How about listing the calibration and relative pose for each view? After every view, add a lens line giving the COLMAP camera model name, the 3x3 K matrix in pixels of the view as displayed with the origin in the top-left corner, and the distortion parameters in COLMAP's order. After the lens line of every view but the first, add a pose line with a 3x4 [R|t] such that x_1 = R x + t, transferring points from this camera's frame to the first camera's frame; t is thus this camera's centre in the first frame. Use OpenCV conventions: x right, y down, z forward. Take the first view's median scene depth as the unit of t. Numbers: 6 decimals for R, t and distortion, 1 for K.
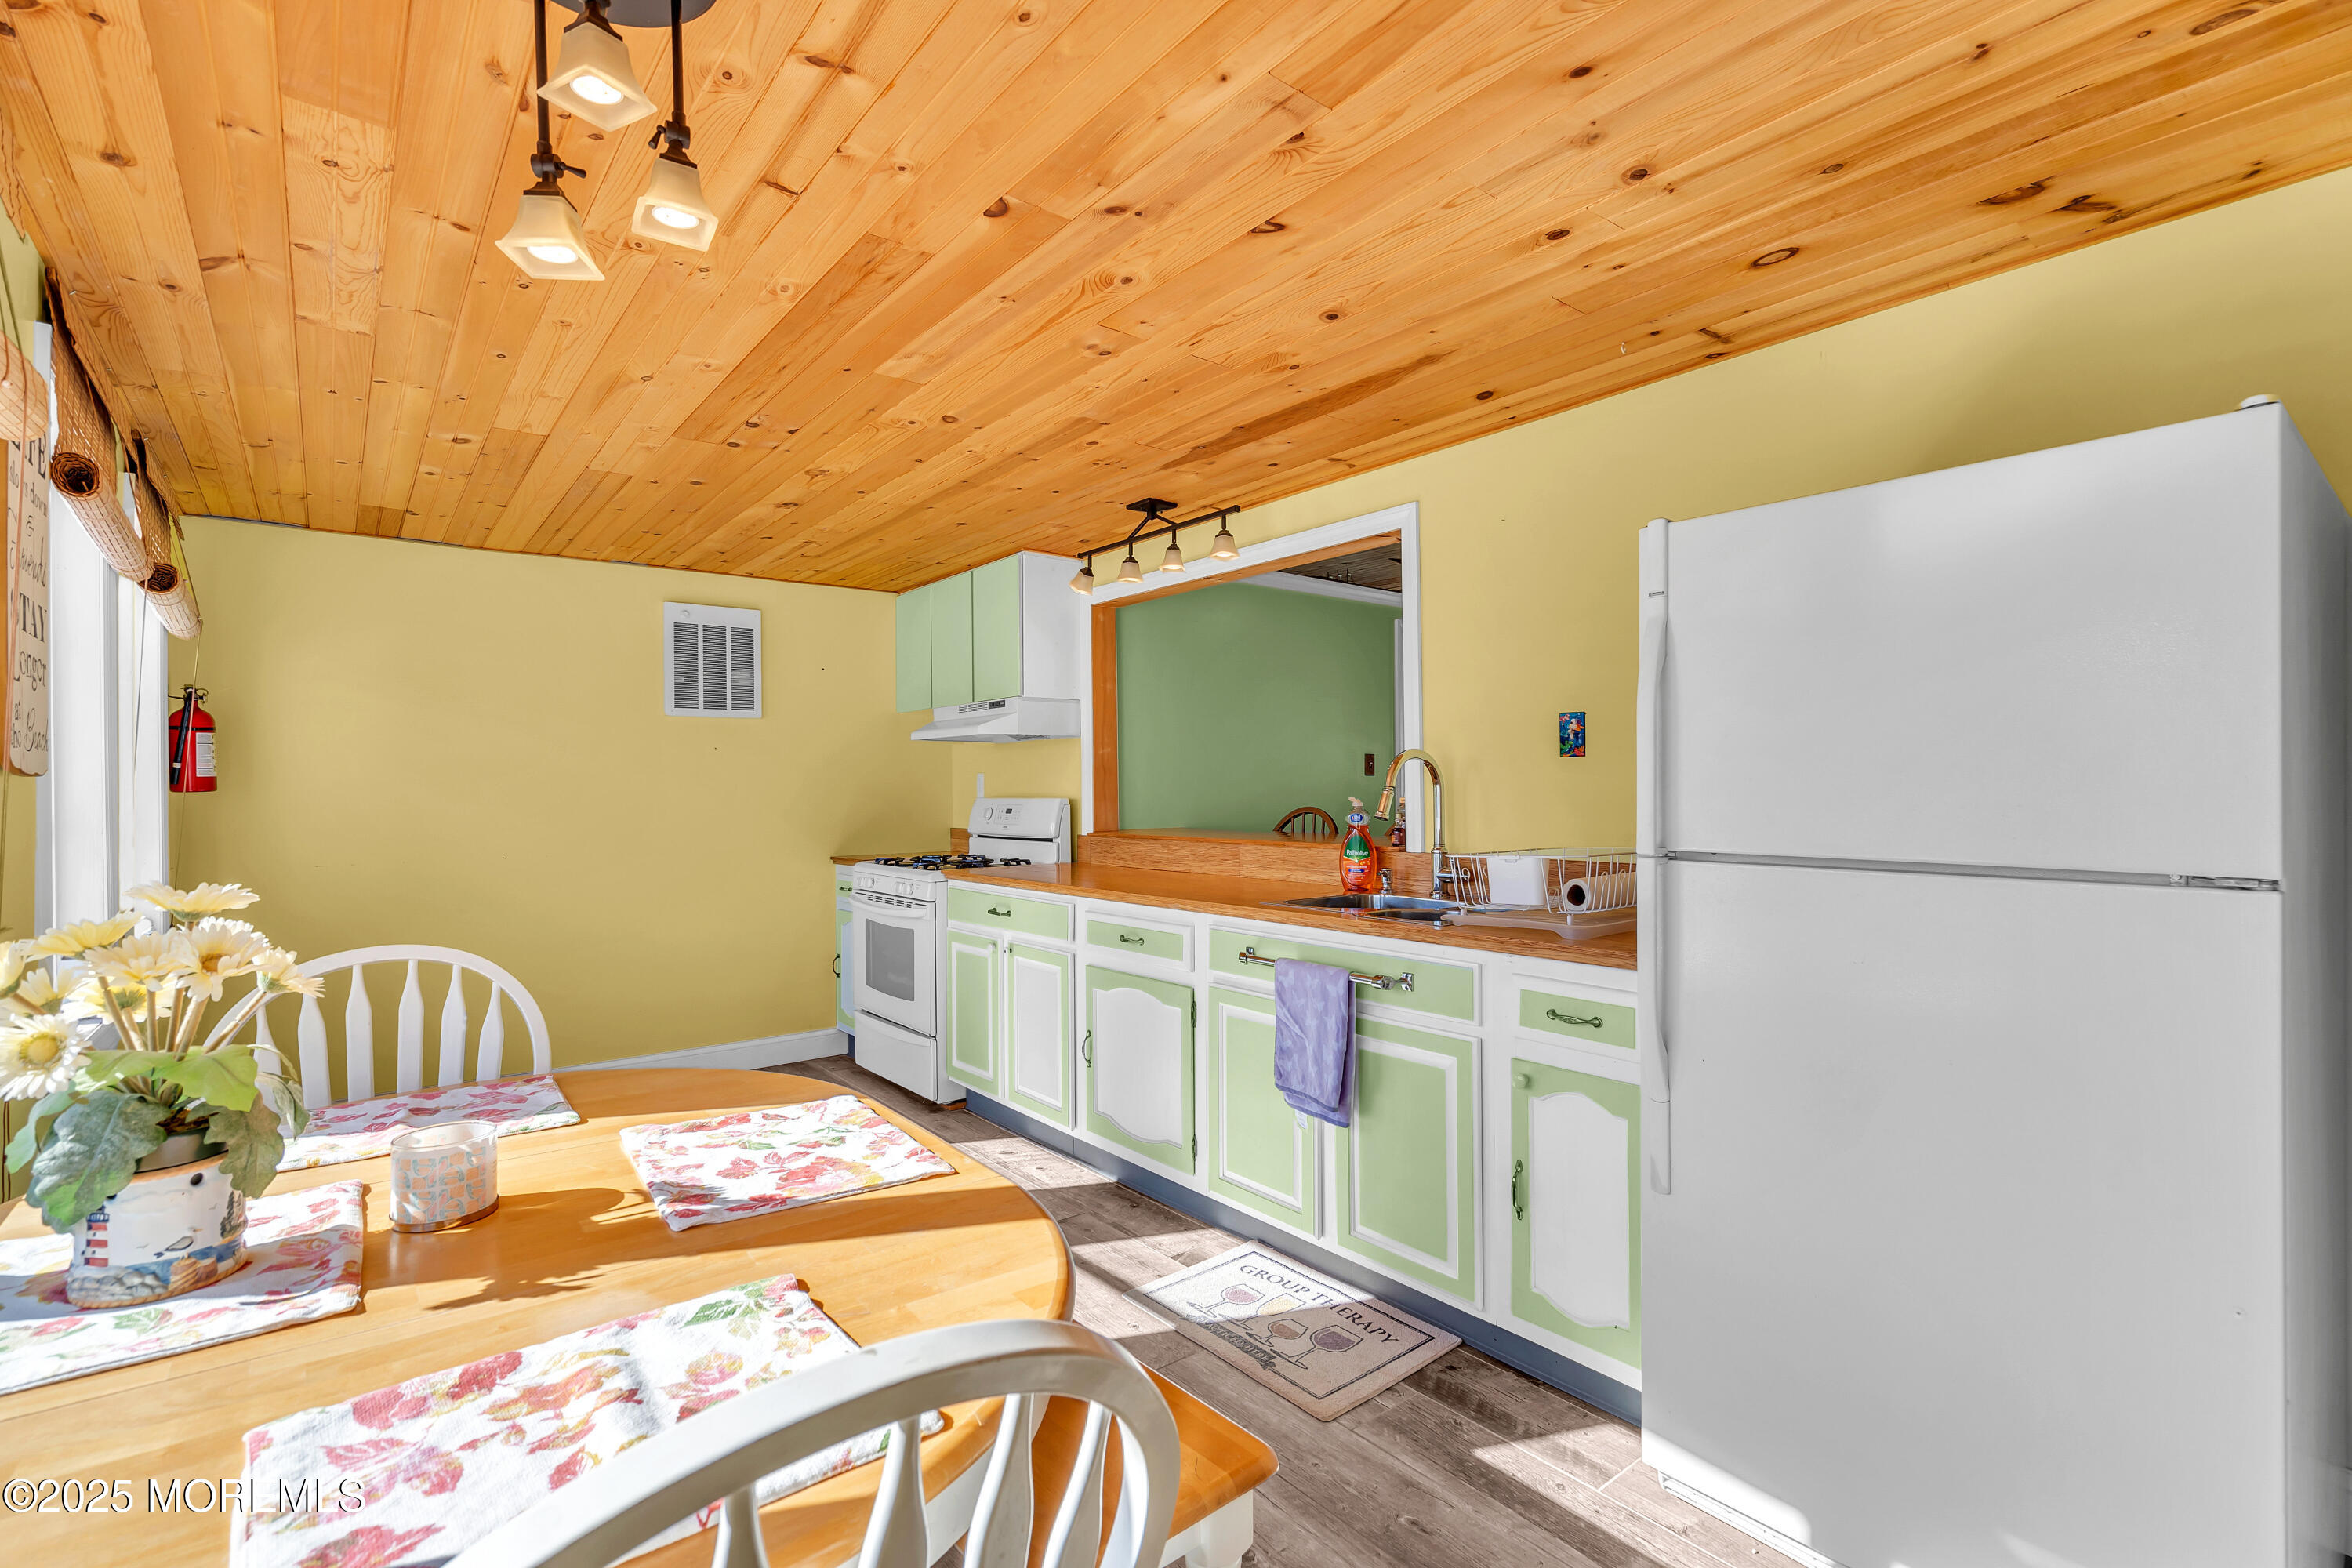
lens RADIAL K [[1065.3, 0, 1171.3], [0, 1065.3, 782.5], [0, 0, 1]] dist [-0.002259, 0.001041]
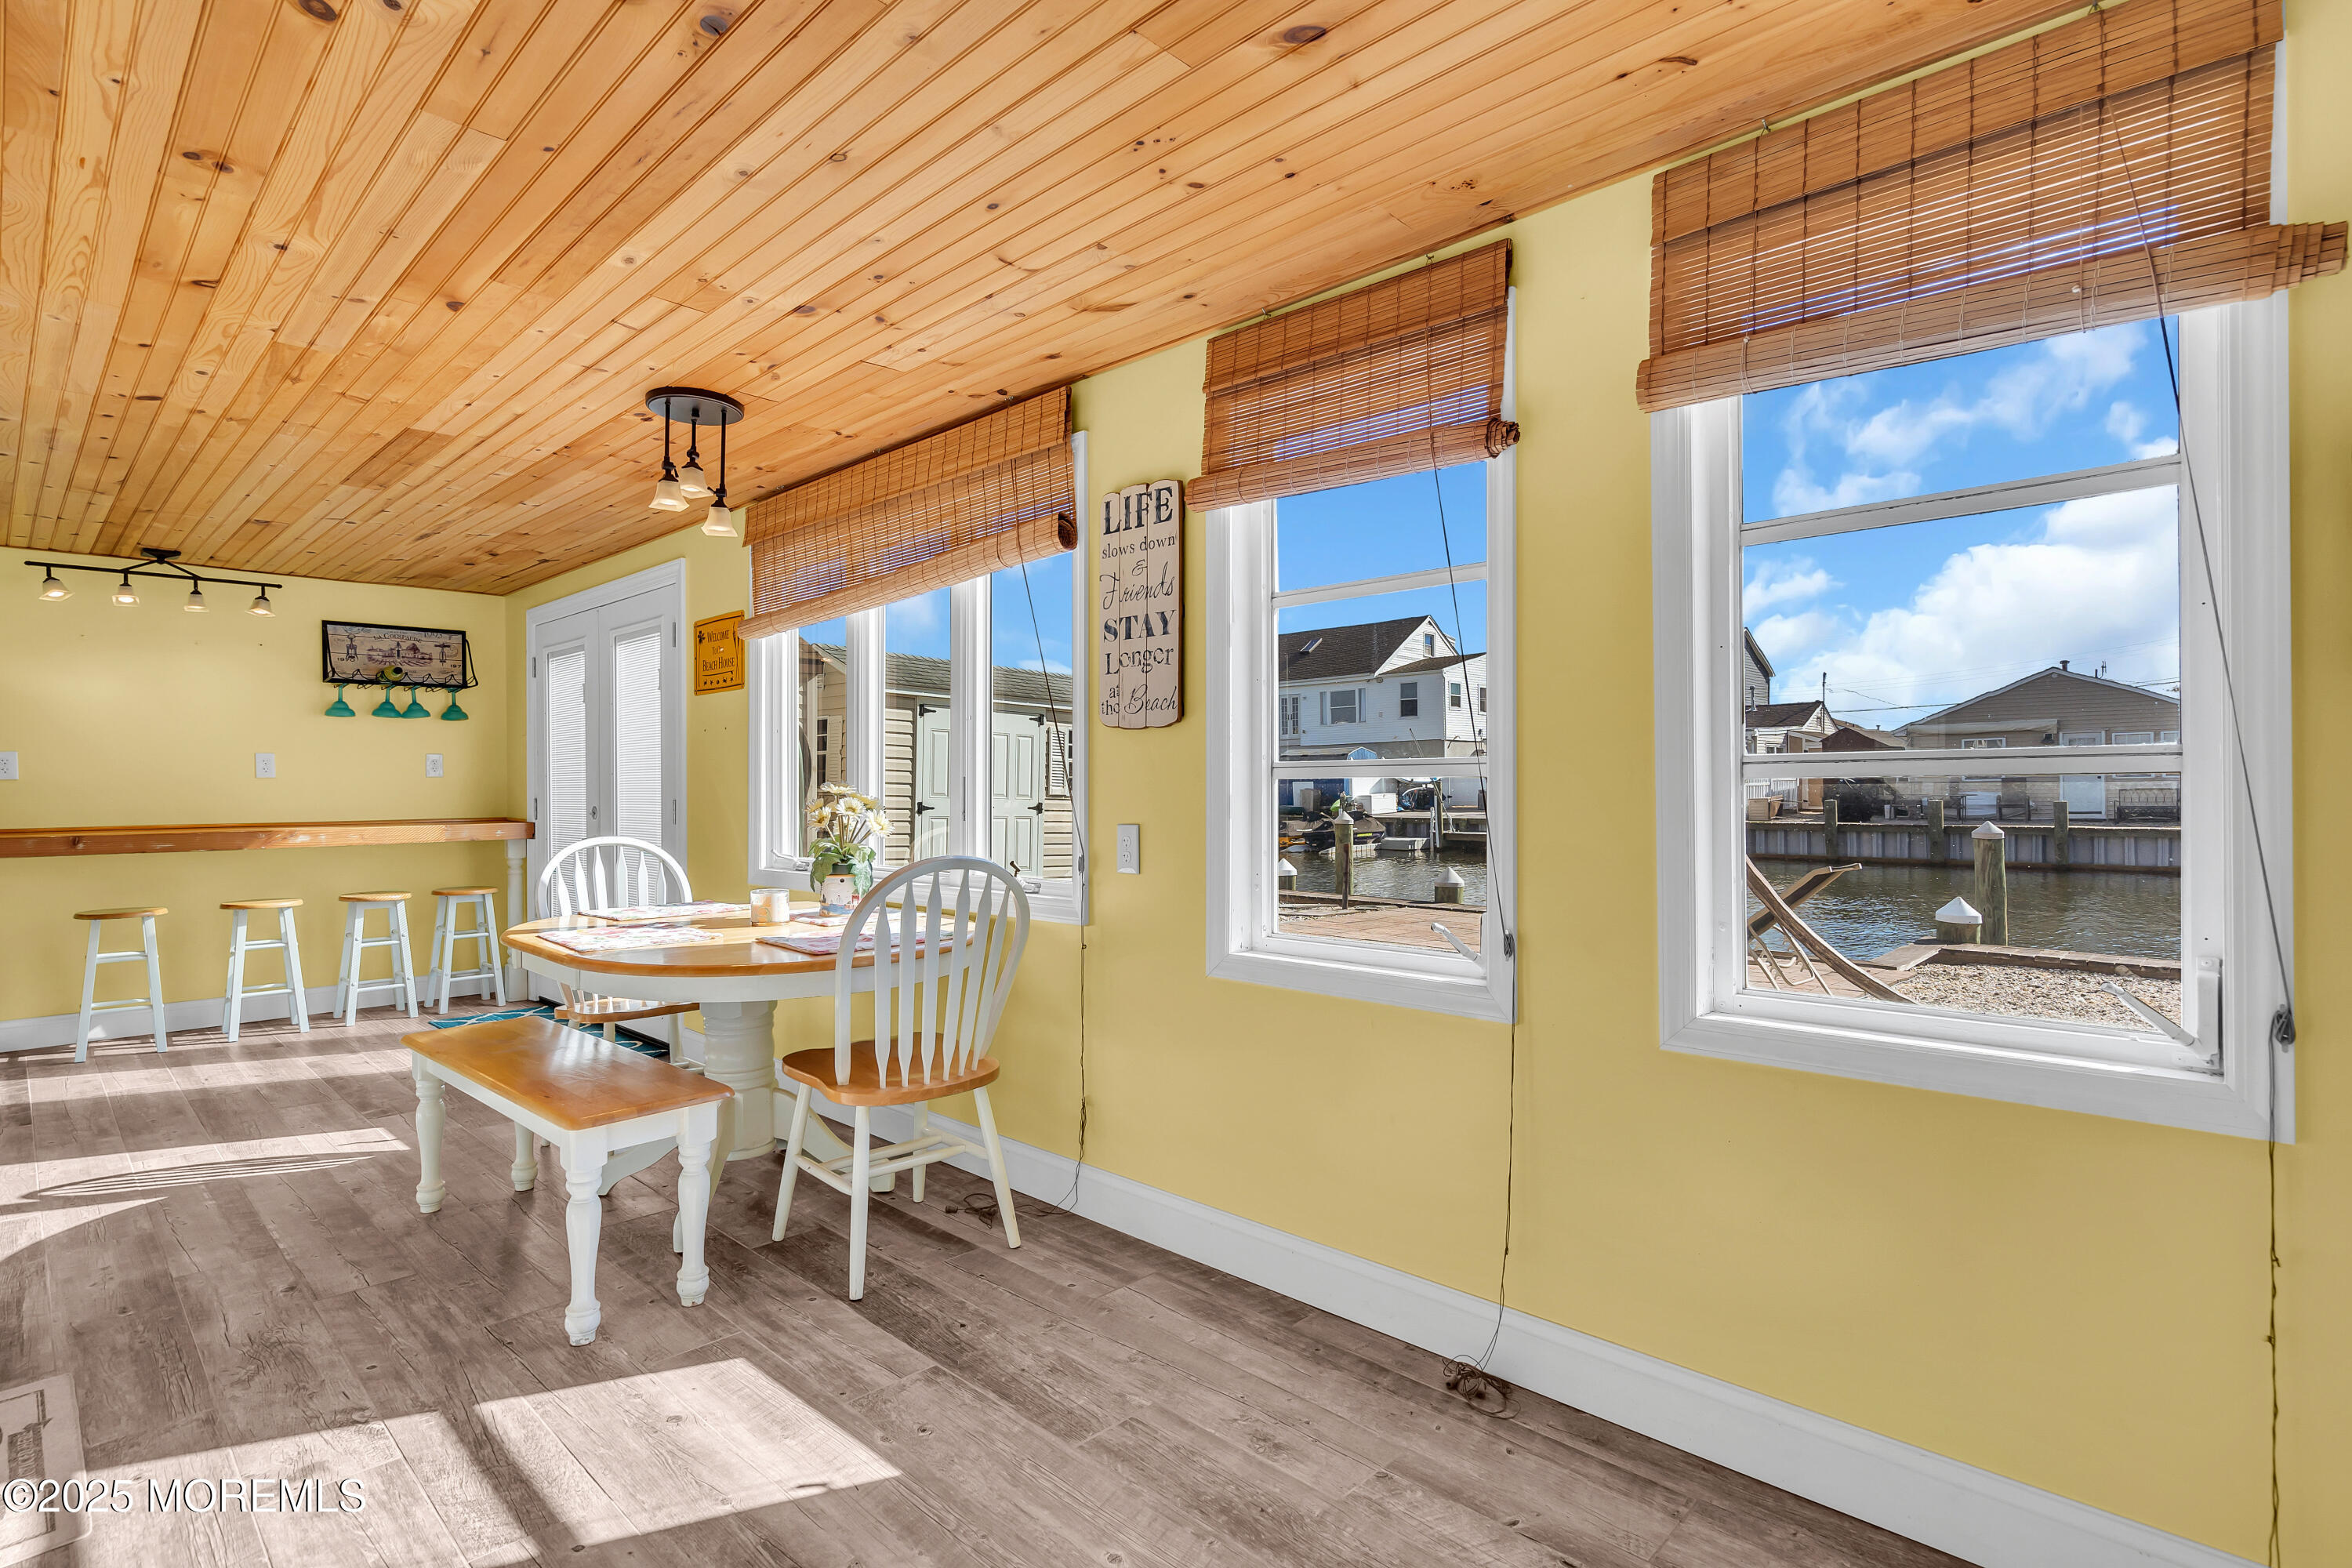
lens RADIAL K [[1134.4, 0, 1167.5], [0, 1134.4, 783.8], [0, 0, 1]] dist [0.001929, -0.000782]
pose [[-0.991072, 0.014011, -0.132586, -0.511276], [0.015274, 0.999847, -0.008512, 0.050258], [0.132447, -0.010461, -0.991135, 1.522049]]
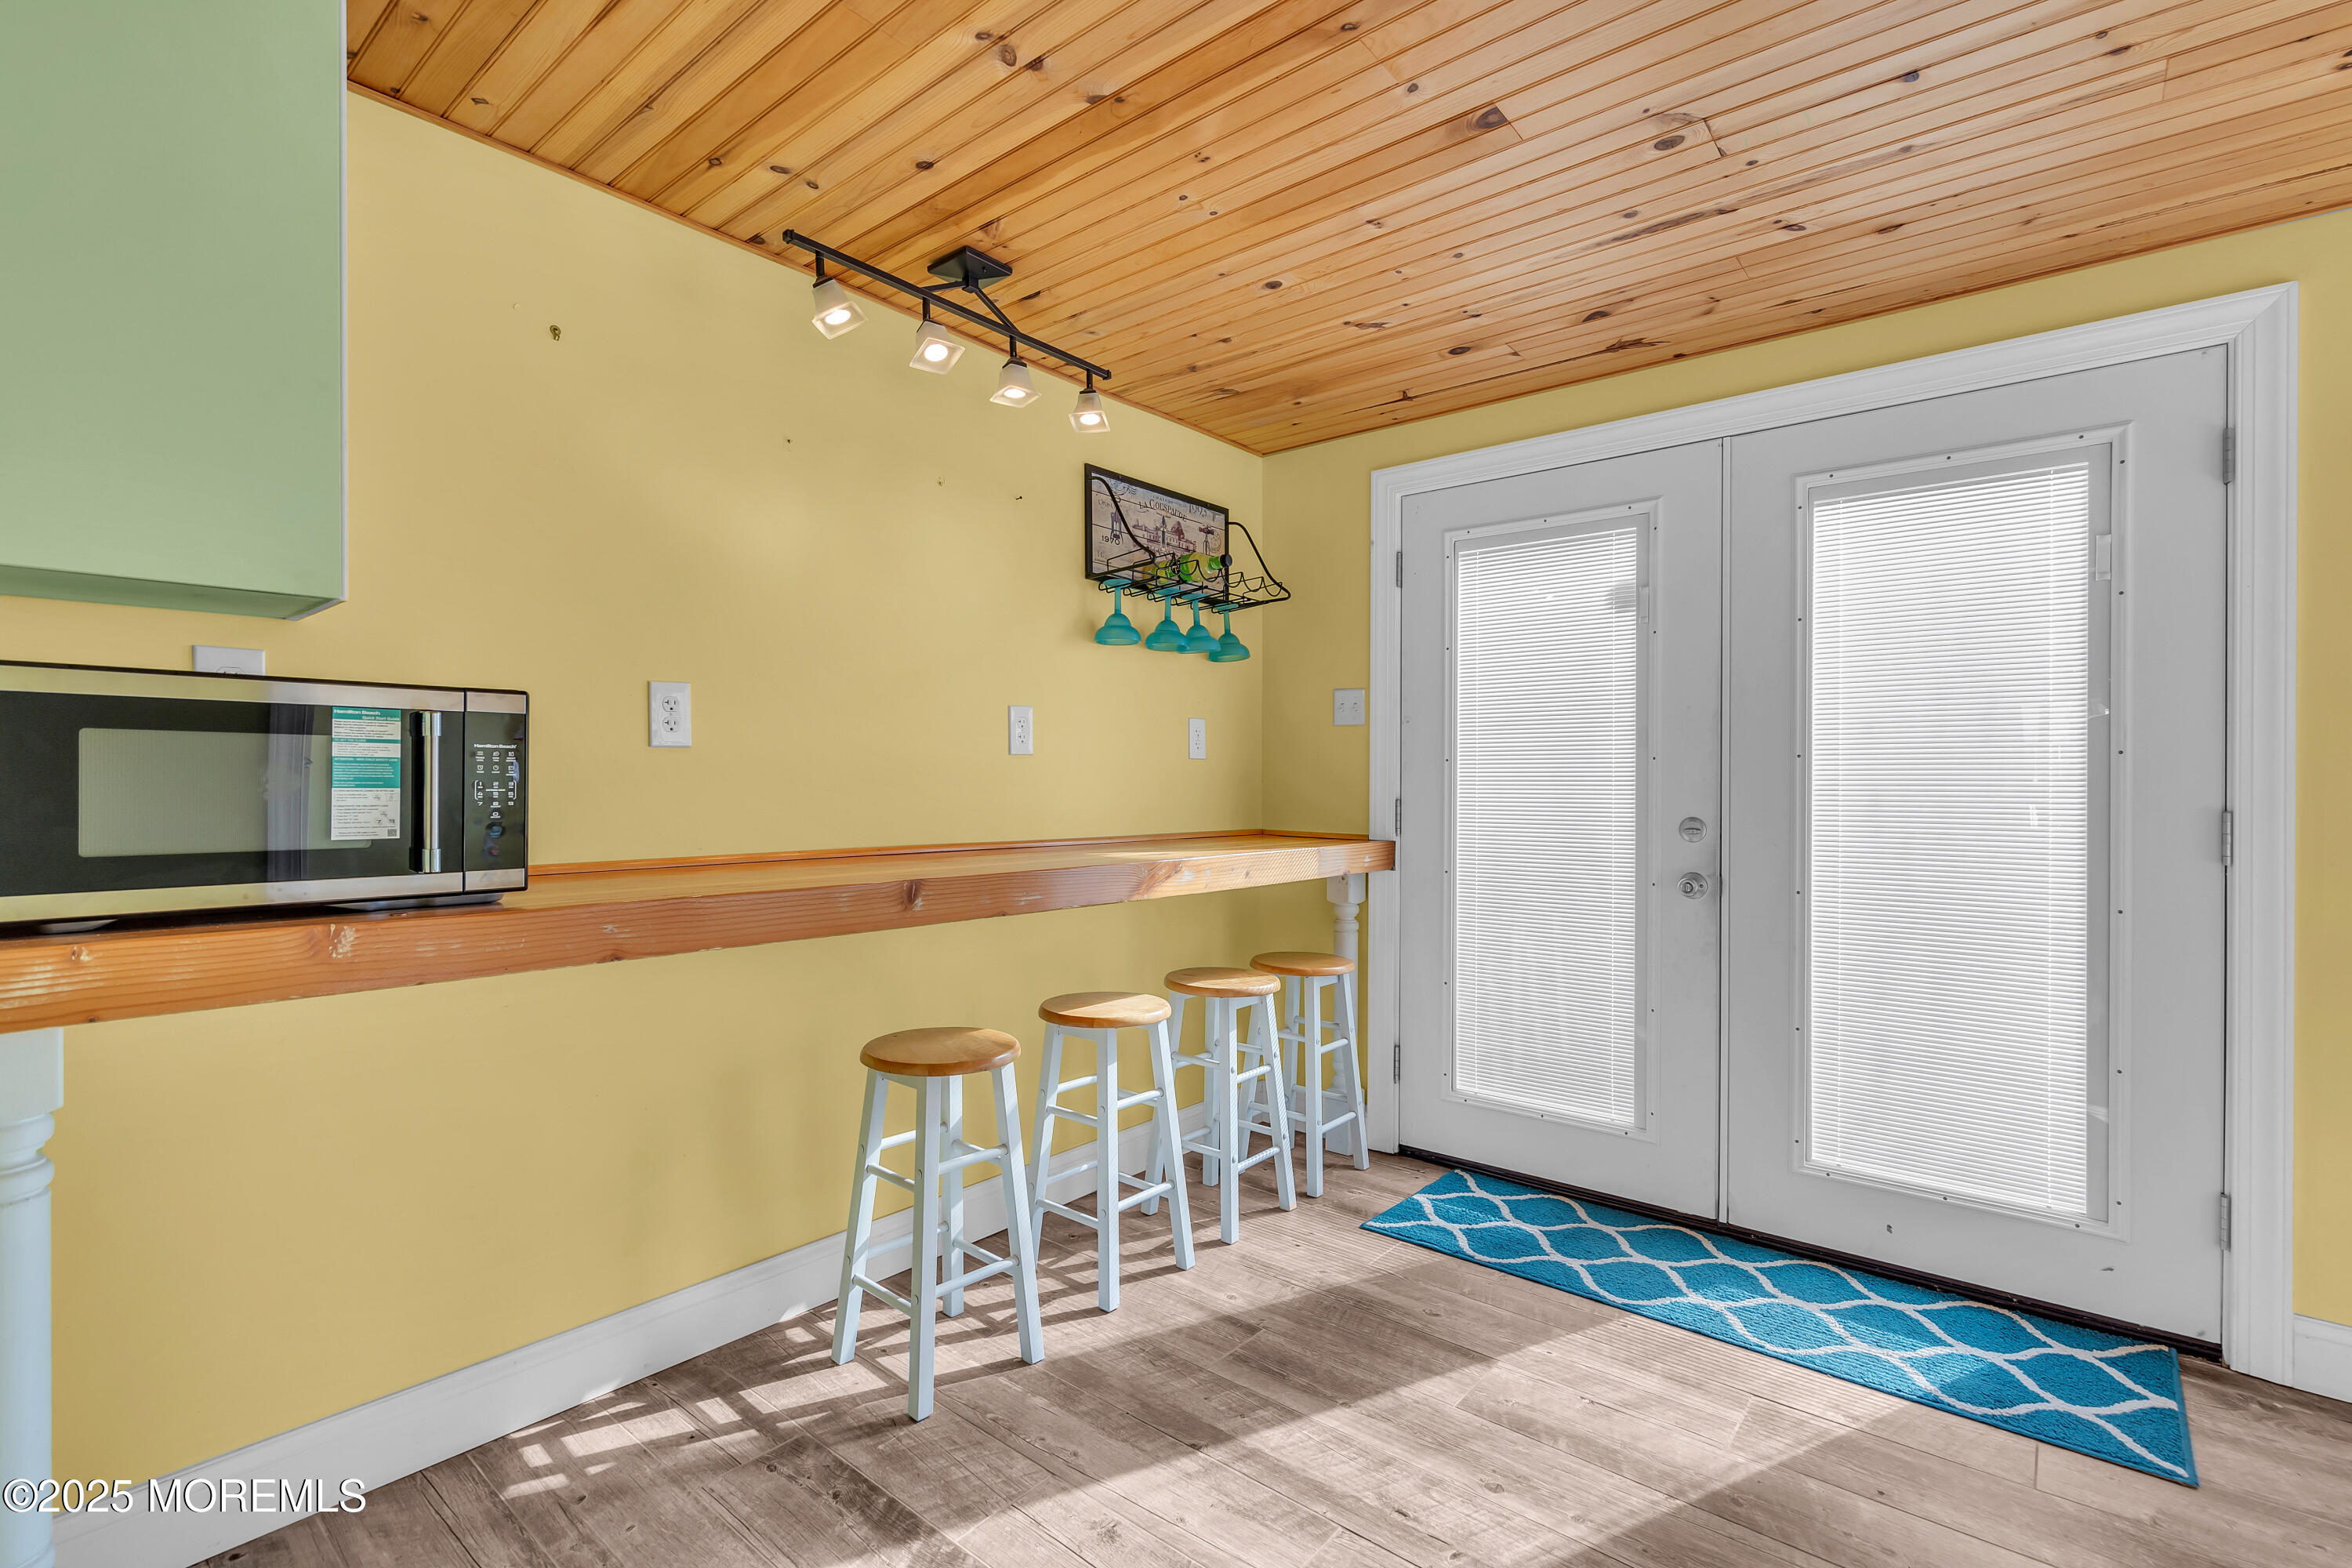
lens RADIAL K [[1067.8, 0, 1168.3], [0, 1067.8, 783.3], [0, 0, 1]] dist [-0.000570, 0.000206]
pose [[-0.979663, 0.001191, -0.200645, 0.795825], [0.002579, 0.999975, -0.006657, 0.032876], [0.200632, -0.007039, -0.979641, 0.373840]]
